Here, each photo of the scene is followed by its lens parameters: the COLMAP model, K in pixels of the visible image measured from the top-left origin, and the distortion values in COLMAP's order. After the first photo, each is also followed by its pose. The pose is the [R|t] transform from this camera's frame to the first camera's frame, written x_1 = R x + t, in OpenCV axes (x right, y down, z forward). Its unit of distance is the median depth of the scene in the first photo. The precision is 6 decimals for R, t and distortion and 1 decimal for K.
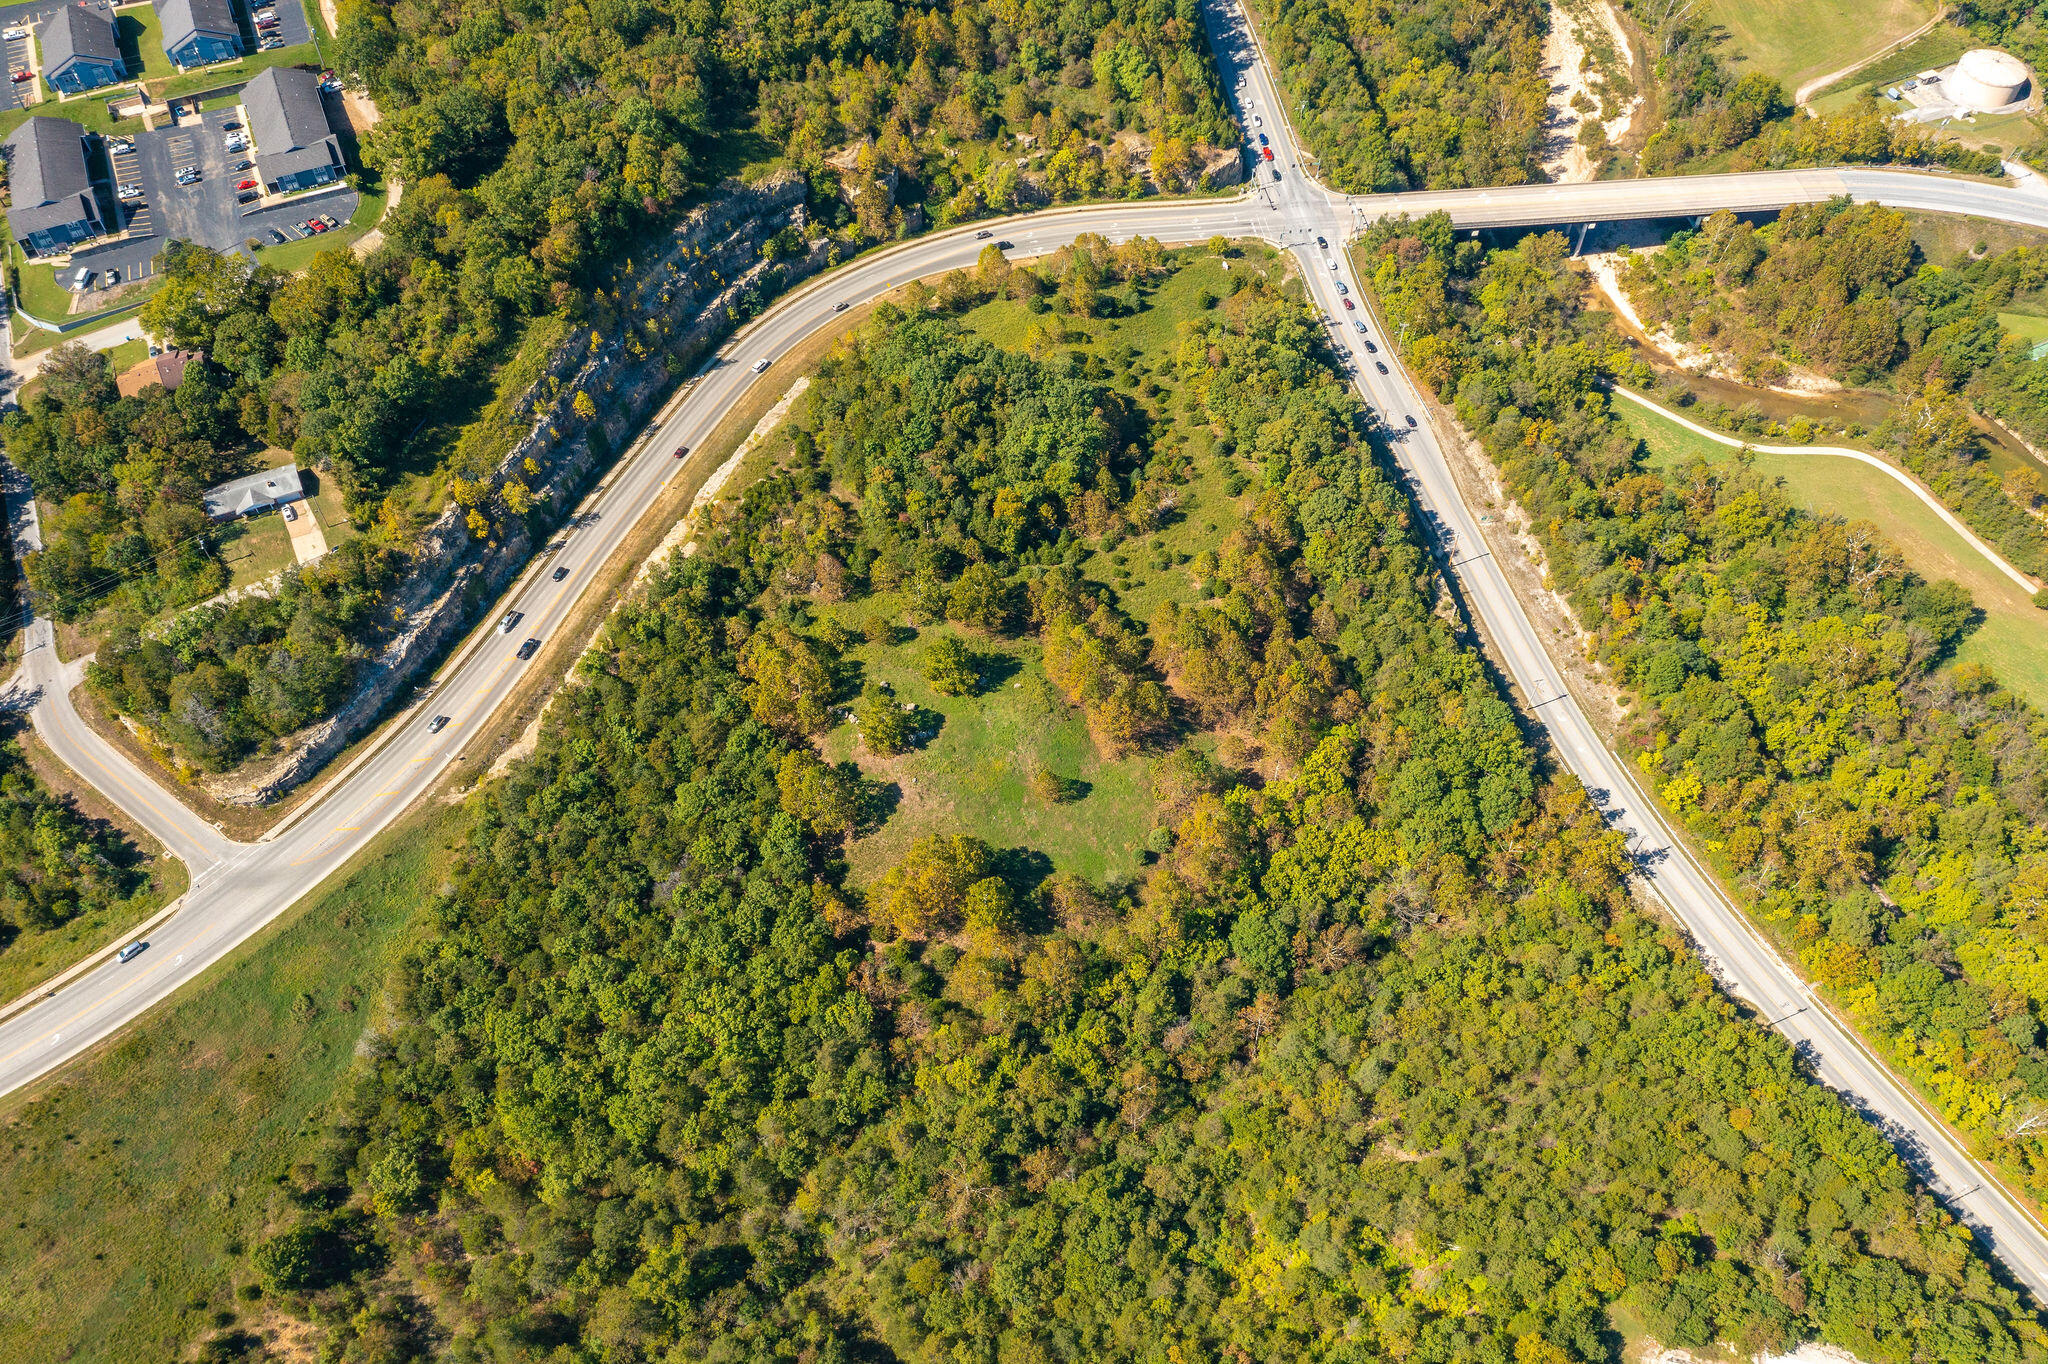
lens RADIAL K [[1647.3, 0, 1048.9], [0, 1647.3, 675.5], [0, 0, 1]] dist [-0.008646, 0.007764]
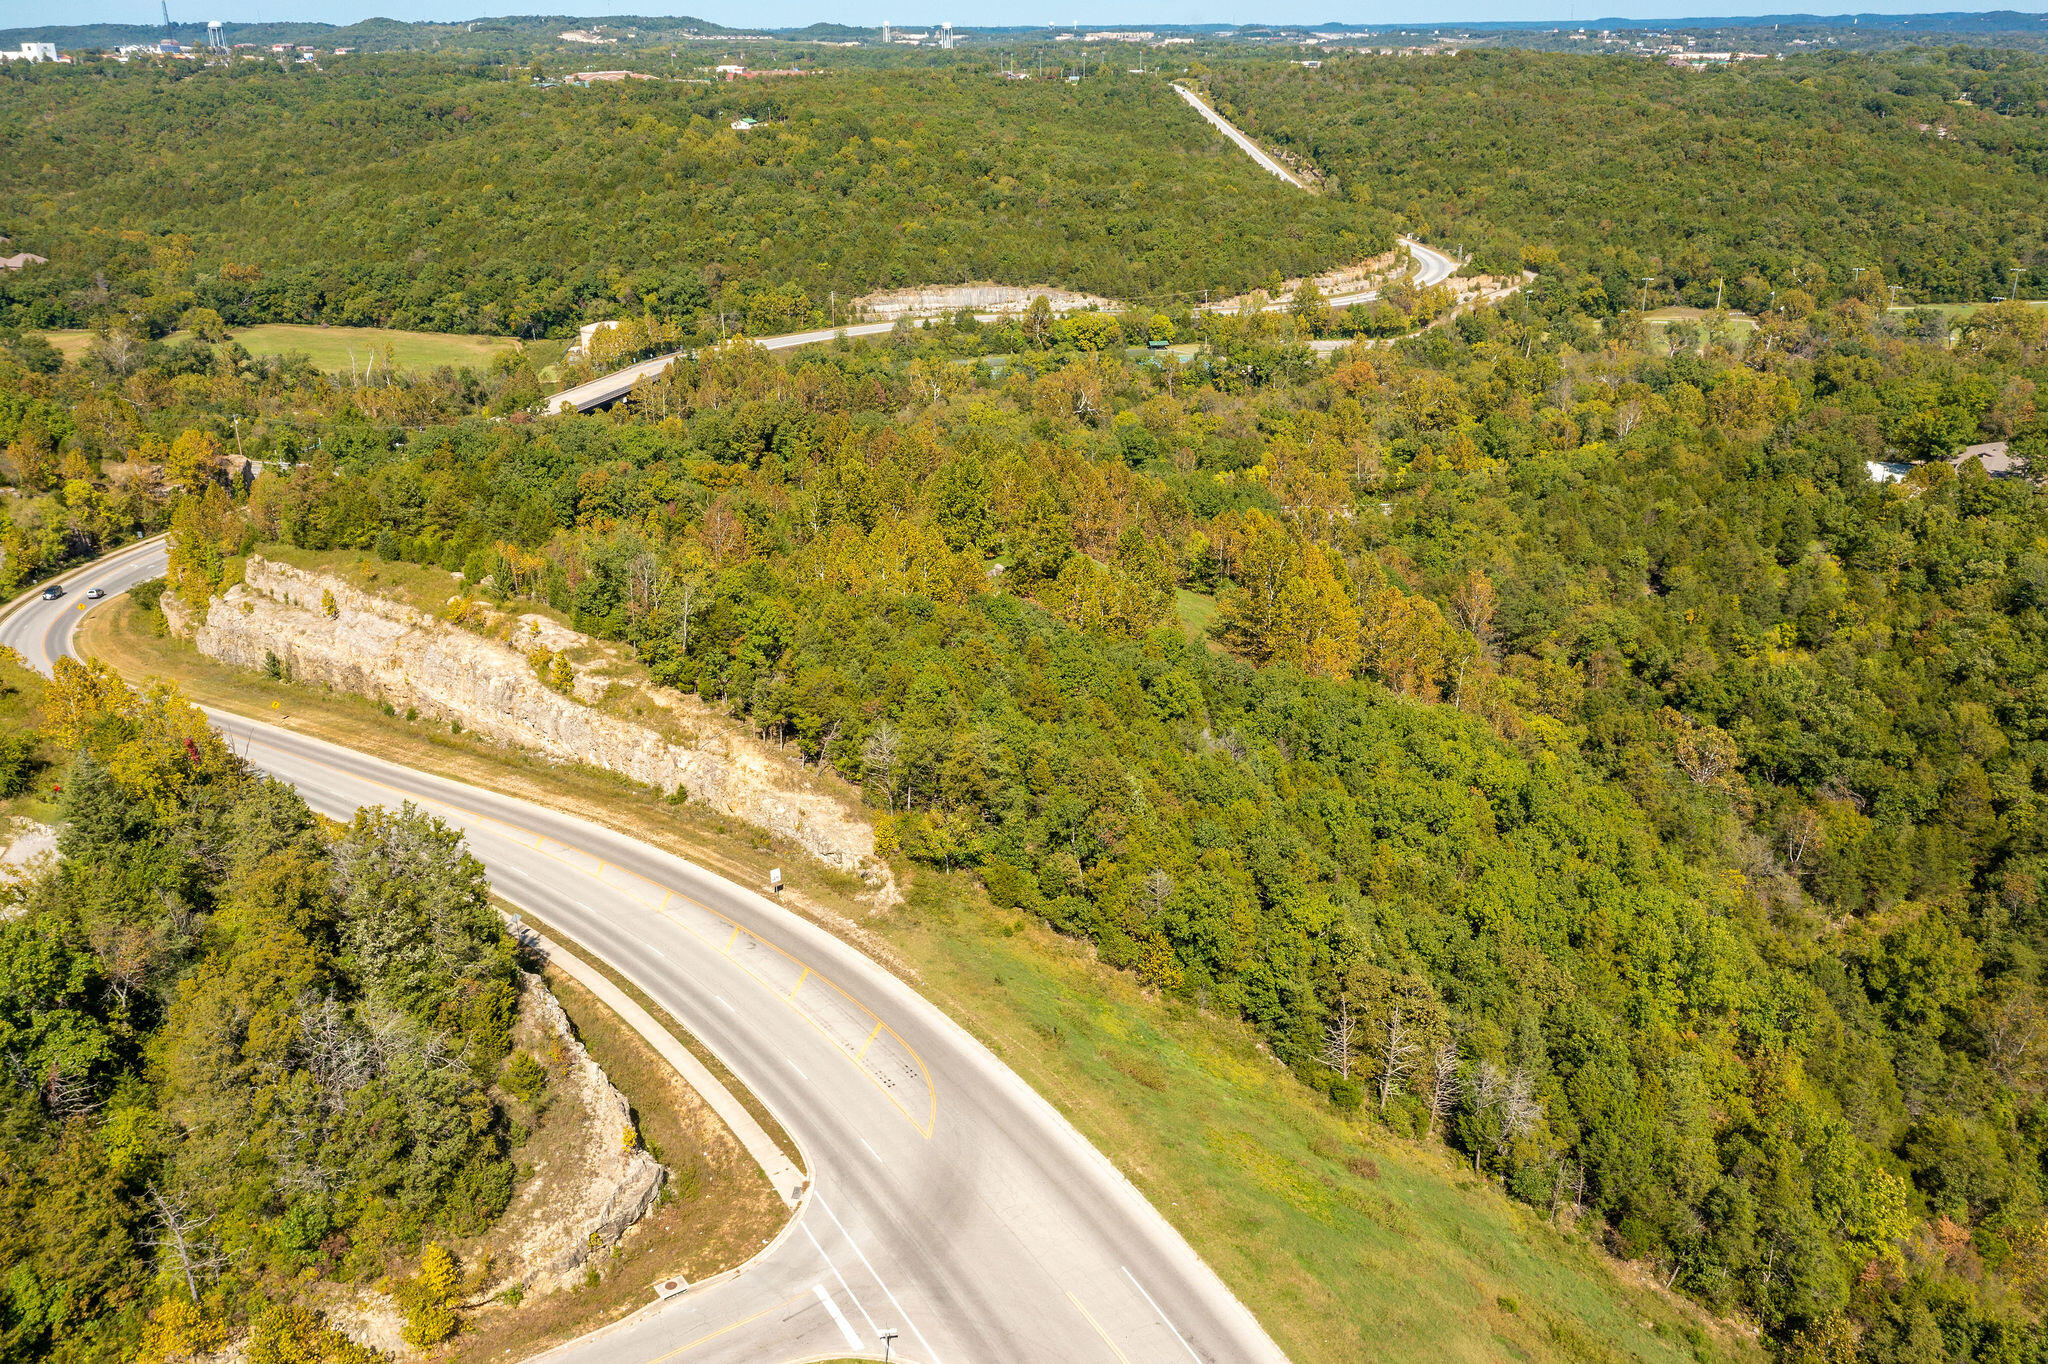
lens RADIAL K [[1631.8, 0, 1024.0], [0, 1631.8, 682.0], [0, 0, 1]] dist [-0.010372, 0.001707]
pose [[0.332627, -0.354338, 0.873959, -0.587350], [0.762931, 0.645851, -0.028516, 0.065684], [-0.554342, 0.676256, 0.485163, 0.631210]]
